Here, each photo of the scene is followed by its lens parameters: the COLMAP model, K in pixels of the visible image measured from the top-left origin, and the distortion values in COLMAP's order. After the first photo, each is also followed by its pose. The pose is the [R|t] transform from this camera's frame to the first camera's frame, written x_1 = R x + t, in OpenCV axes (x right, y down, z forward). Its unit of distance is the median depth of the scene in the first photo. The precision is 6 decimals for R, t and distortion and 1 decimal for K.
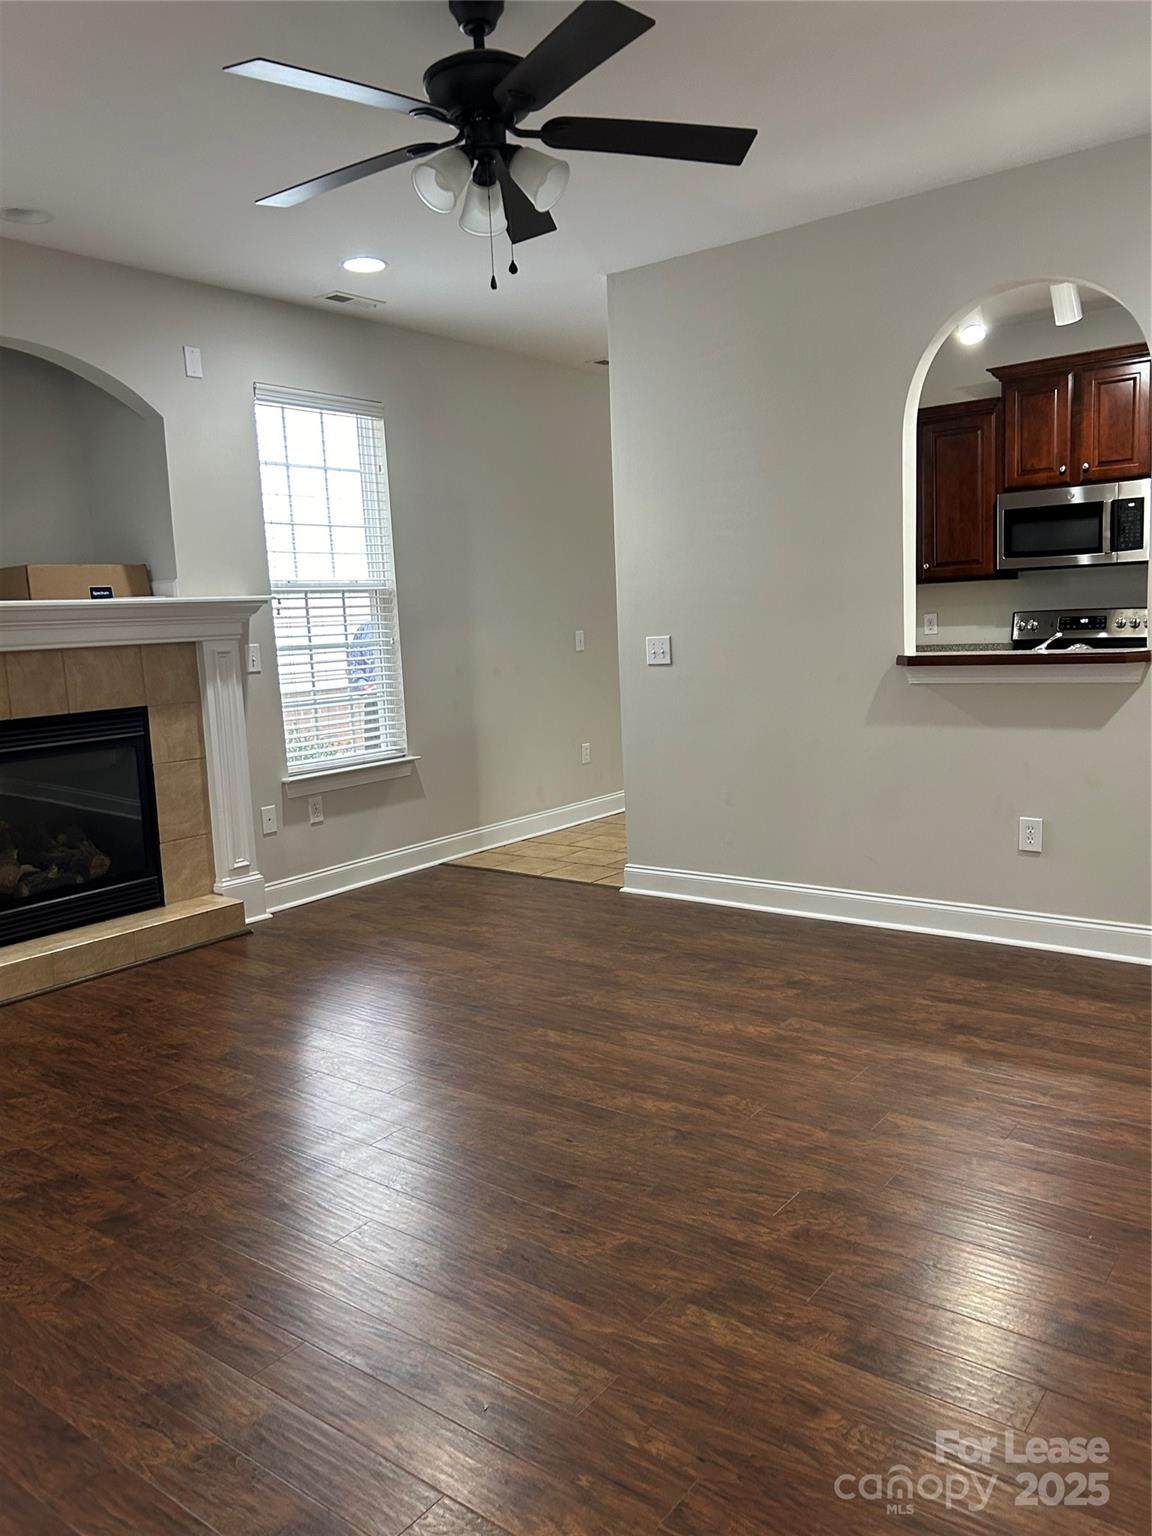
lens RADIAL K [[1129.2, 0, 568.3], [0, 1129.2, 769.7], [0, 0, 1]] dist [0.050274, -0.053098]
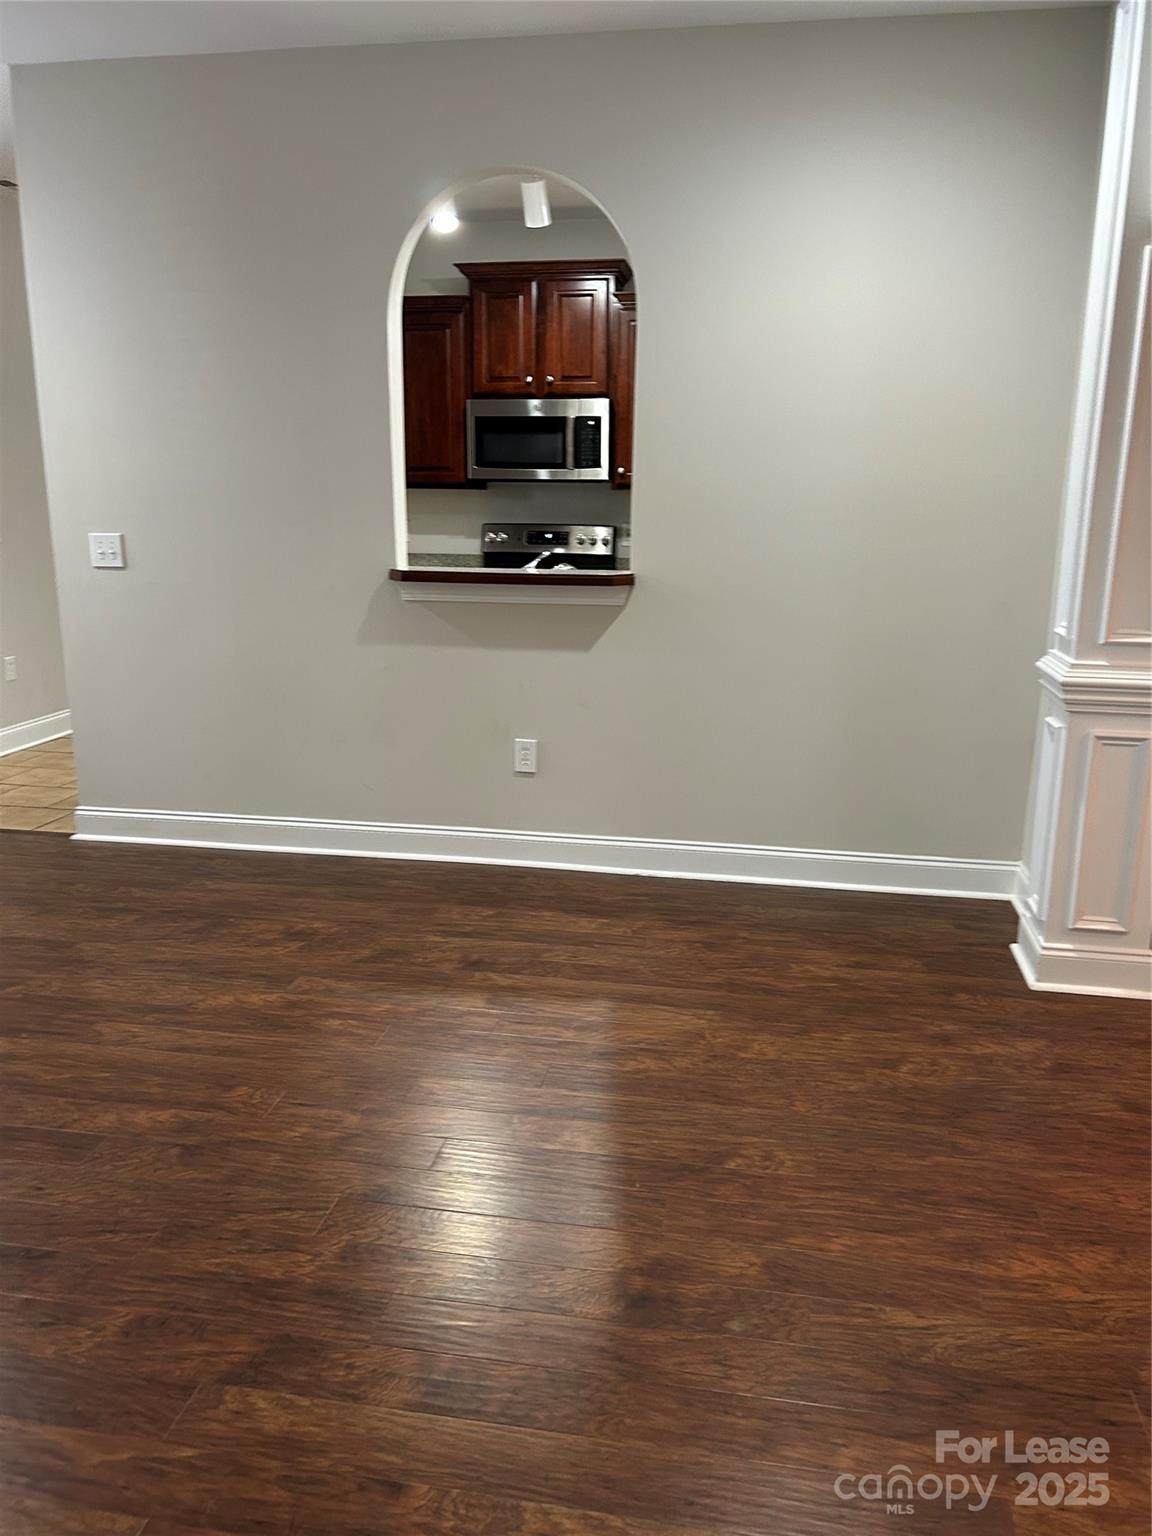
lens RADIAL K [[1129.2, 0, 568.3], [0, 1129.2, 769.7], [0, 0, 1]] dist [0.050274, -0.053098]
pose [[0.887232, -0.059319, 0.457494, -0.015335], [0.017820, 0.995365, 0.094502, -0.026499], [-0.460980, -0.075693, 0.884177, 0.121693]]
